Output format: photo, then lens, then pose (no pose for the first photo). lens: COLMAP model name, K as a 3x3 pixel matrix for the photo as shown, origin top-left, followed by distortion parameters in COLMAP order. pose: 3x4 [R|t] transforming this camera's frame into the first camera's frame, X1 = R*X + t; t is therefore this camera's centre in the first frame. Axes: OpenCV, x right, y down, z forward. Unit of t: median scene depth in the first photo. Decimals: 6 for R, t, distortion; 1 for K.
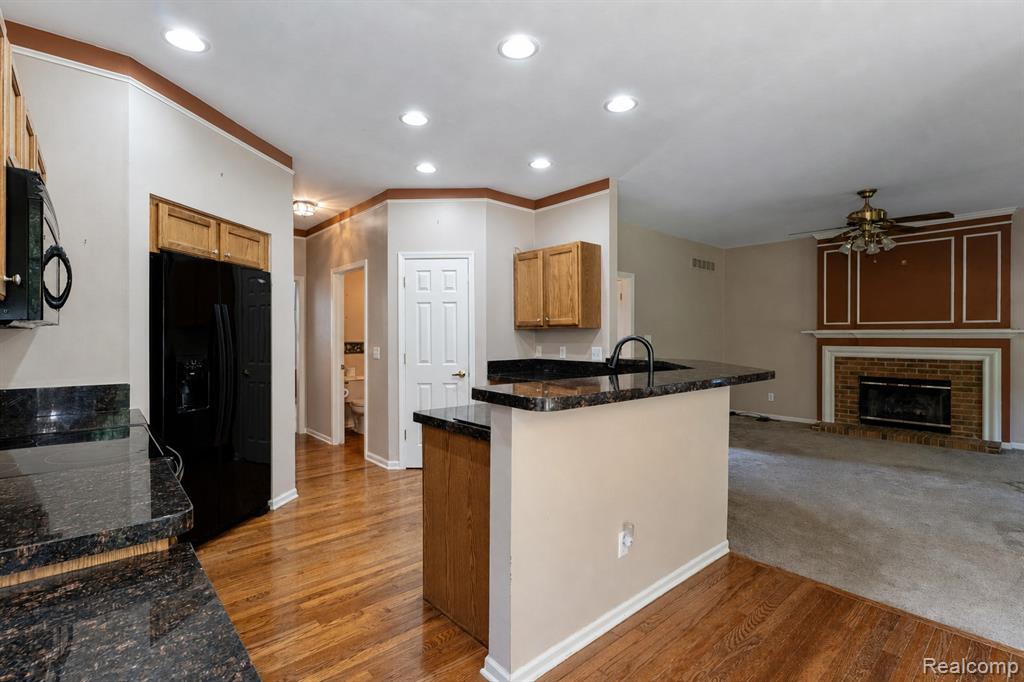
lens RADIAL K [[470.1, 0, 509.0], [0, 470.1, 337.9], [0, 0, 1]] dist [-0.002683, -0.001283]
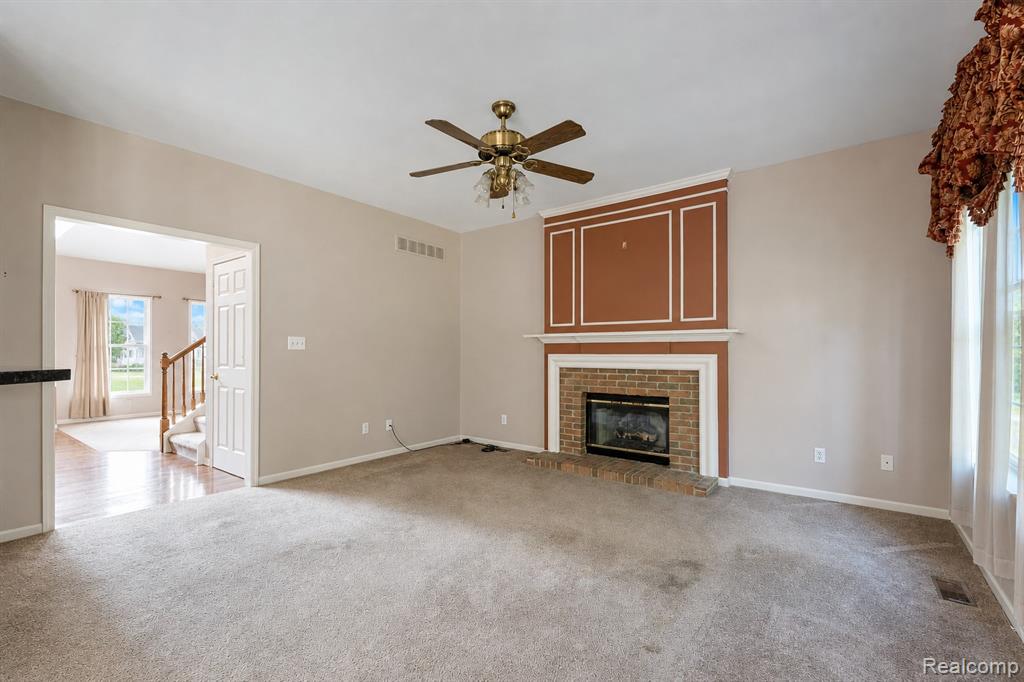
lens RADIAL K [[452.3, 0, 514.2], [0, 452.3, 348.9], [0, 0, 1]] dist [0.004234, 0.000204]
pose [[0.976975, 0.006958, 0.213242, 0.505116], [-0.003756, 0.999874, -0.015417, 0.023448], [-0.213323, 0.014261, 0.976878, 0.308717]]
